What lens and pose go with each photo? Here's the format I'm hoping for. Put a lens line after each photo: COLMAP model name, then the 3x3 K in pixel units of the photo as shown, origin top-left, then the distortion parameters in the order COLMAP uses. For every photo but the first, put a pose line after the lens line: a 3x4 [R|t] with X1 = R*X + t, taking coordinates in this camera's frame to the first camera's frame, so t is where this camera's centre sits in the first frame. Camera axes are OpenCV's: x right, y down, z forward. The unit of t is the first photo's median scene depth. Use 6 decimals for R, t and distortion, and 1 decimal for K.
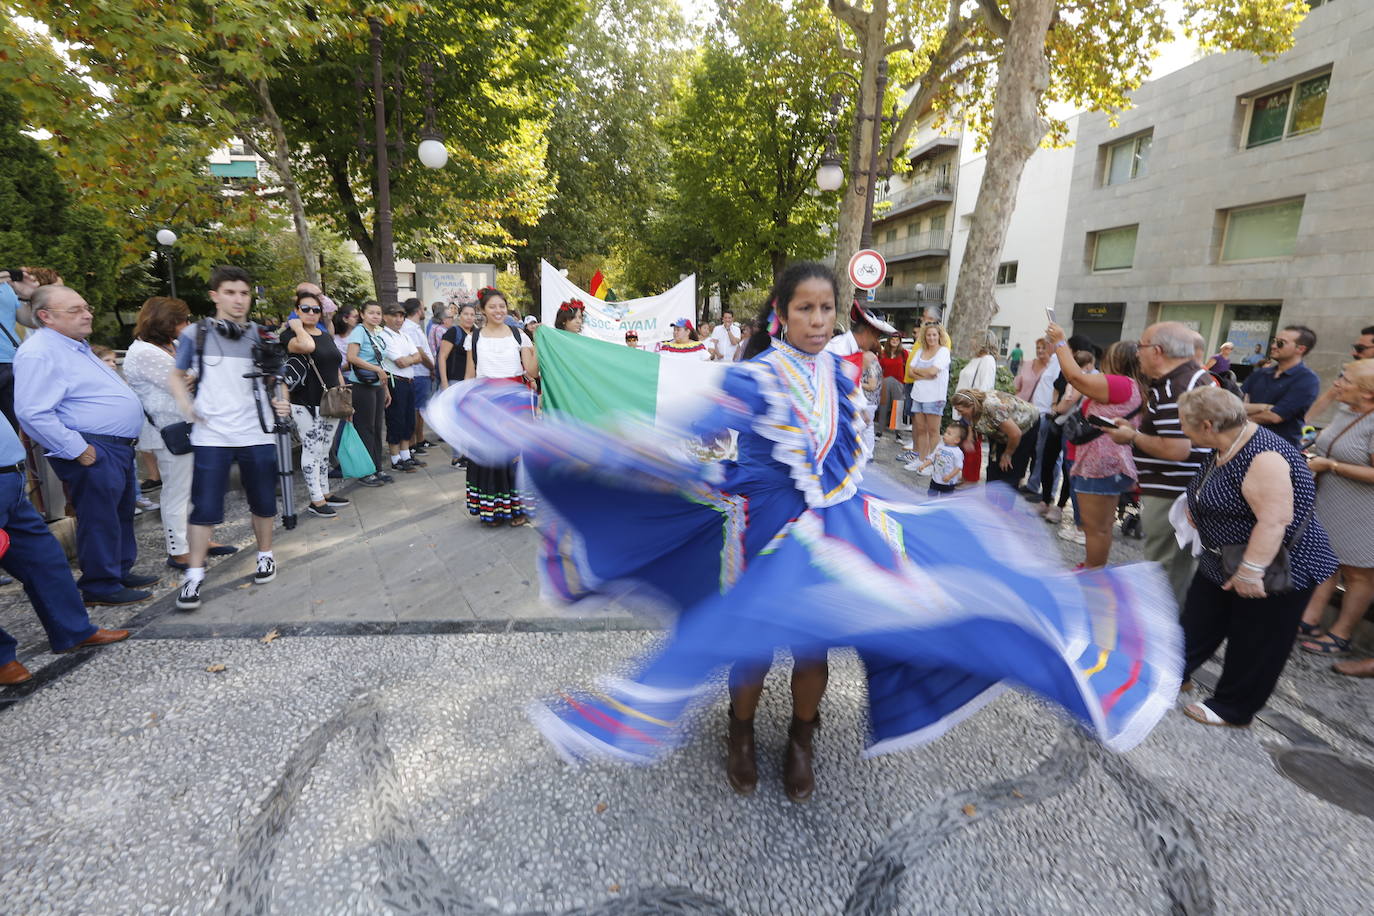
lens RADIAL K [[625.6, 0, 687.0], [0, 625.6, 458.0], [0, 0, 1]] dist [-0.044902, 0.013794]
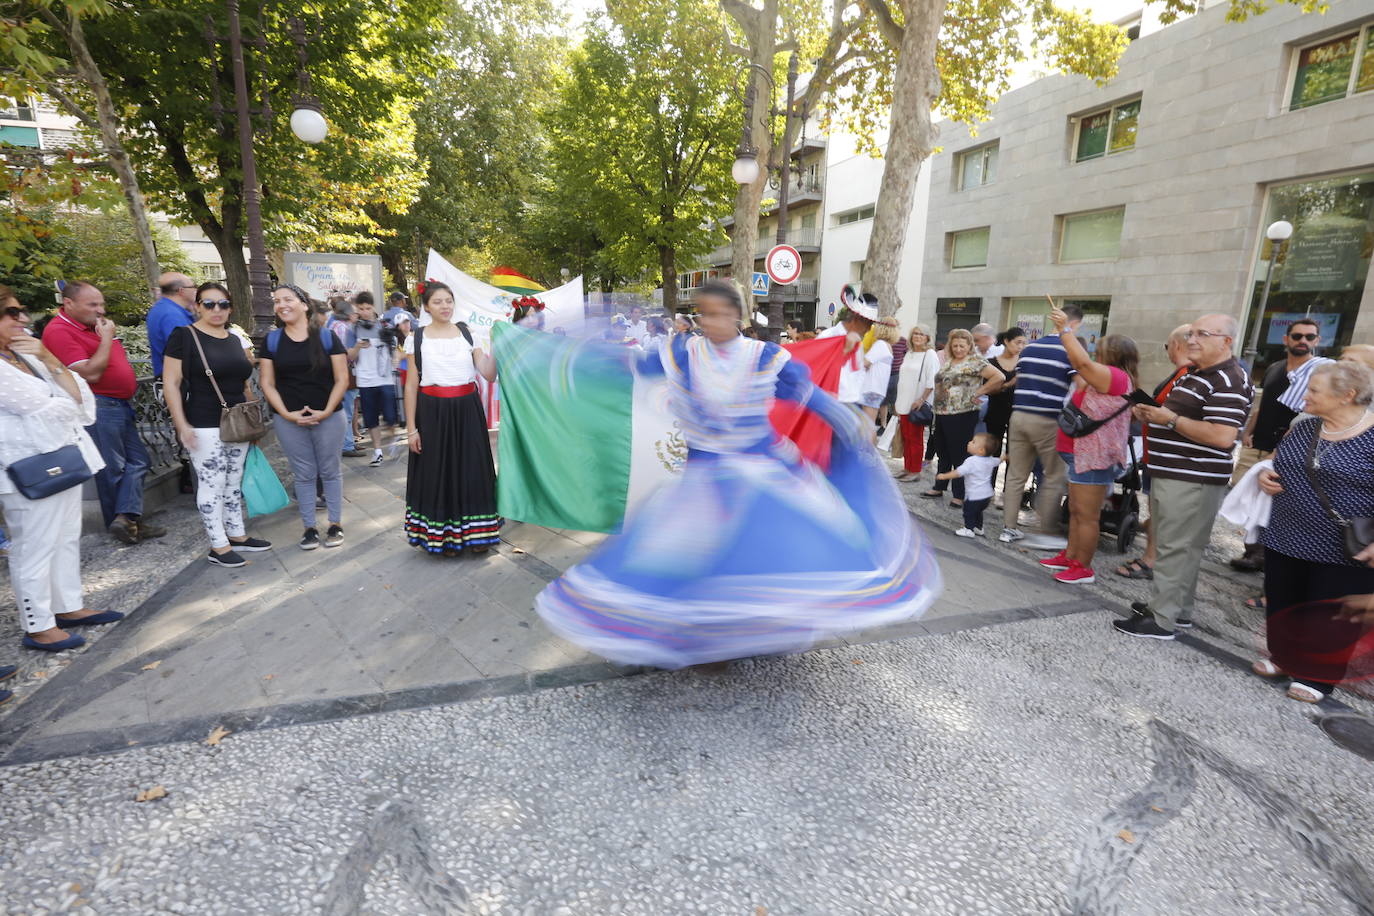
lens RADIAL K [[624.3, 0, 685.8], [0, 624.3, 456.2], [0, 0, 1]] dist [-0.040741, 0.010409]
pose [[0.979125, -0.046912, 0.197770, -0.054591], [0.046052, 0.998899, 0.008950, -0.007444], [-0.197972, 0.000345, 0.980208, 0.033199]]
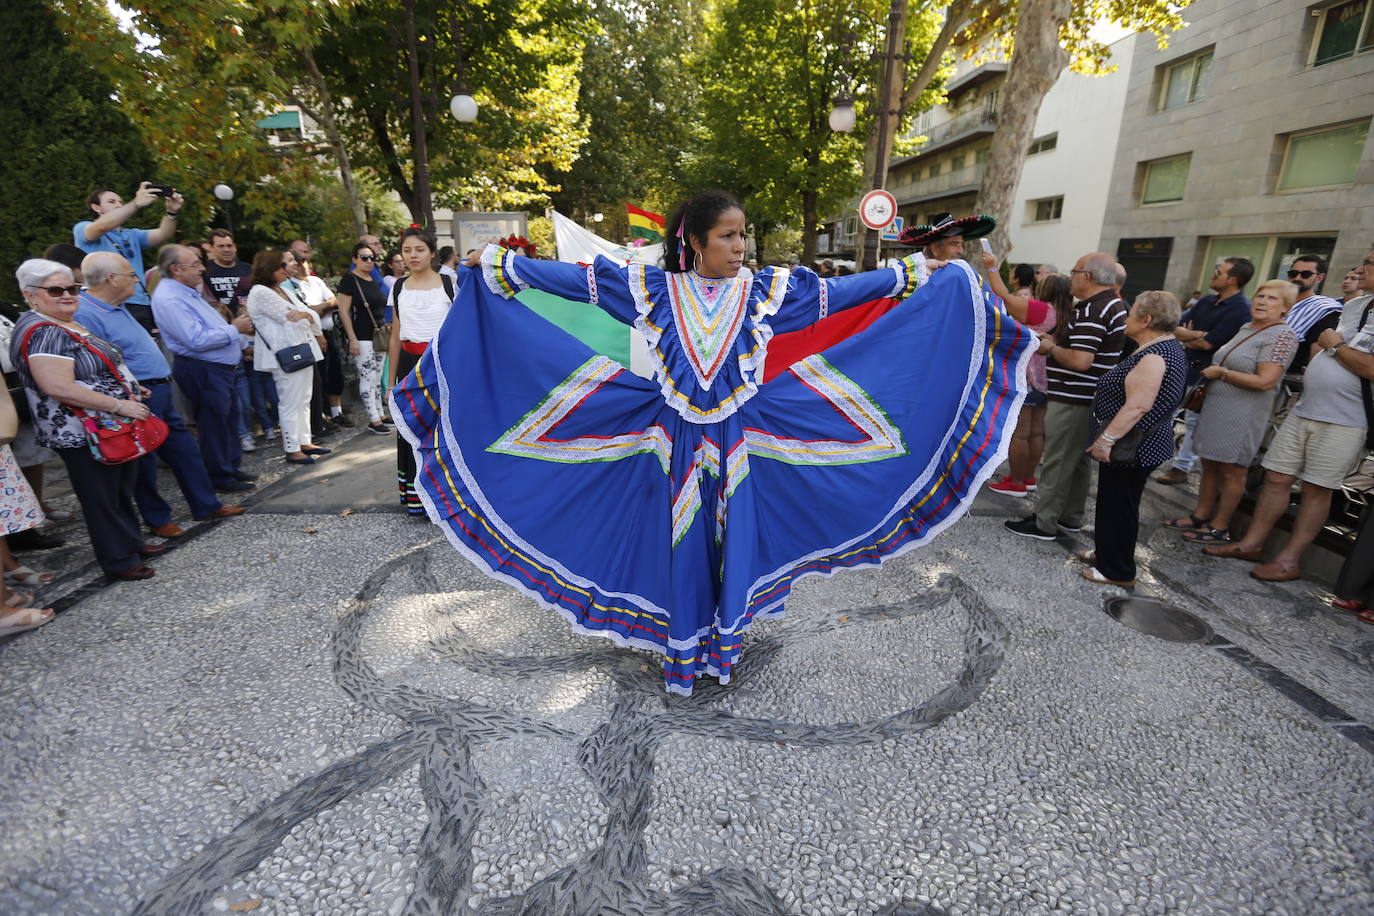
lens RADIAL K [[624.7, 0, 686.7], [0, 624.7, 460.3], [0, 0, 1]] dist [-0.035971, 0.008246]
pose [[0.997653, 0.003466, -0.068382, 0.031058], [0.002565, 0.996124, 0.087919, 0.014266], [0.068422, -0.087888, 0.993778, -0.057831]]
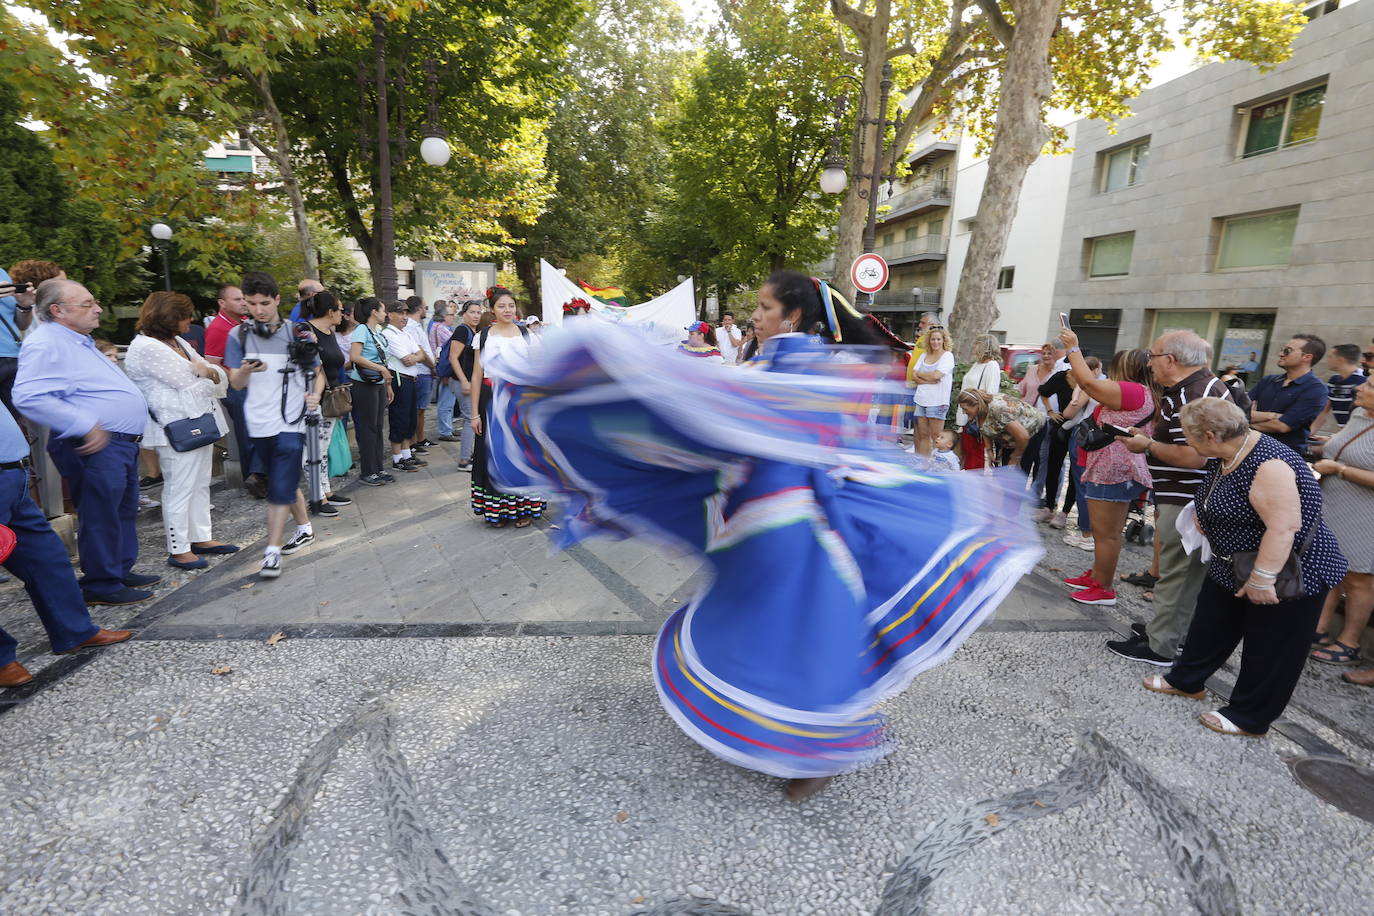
lens RADIAL K [[625.6, 0, 687.0], [0, 625.6, 458.0], [0, 0, 1]] dist [-0.044902, 0.013794]
pose [[0.999903, 0.010009, 0.009703, -0.007313], [-0.009993, 0.999949, -0.001754, -0.000627], [-0.009720, 0.001657, 0.999951, 0.002152]]
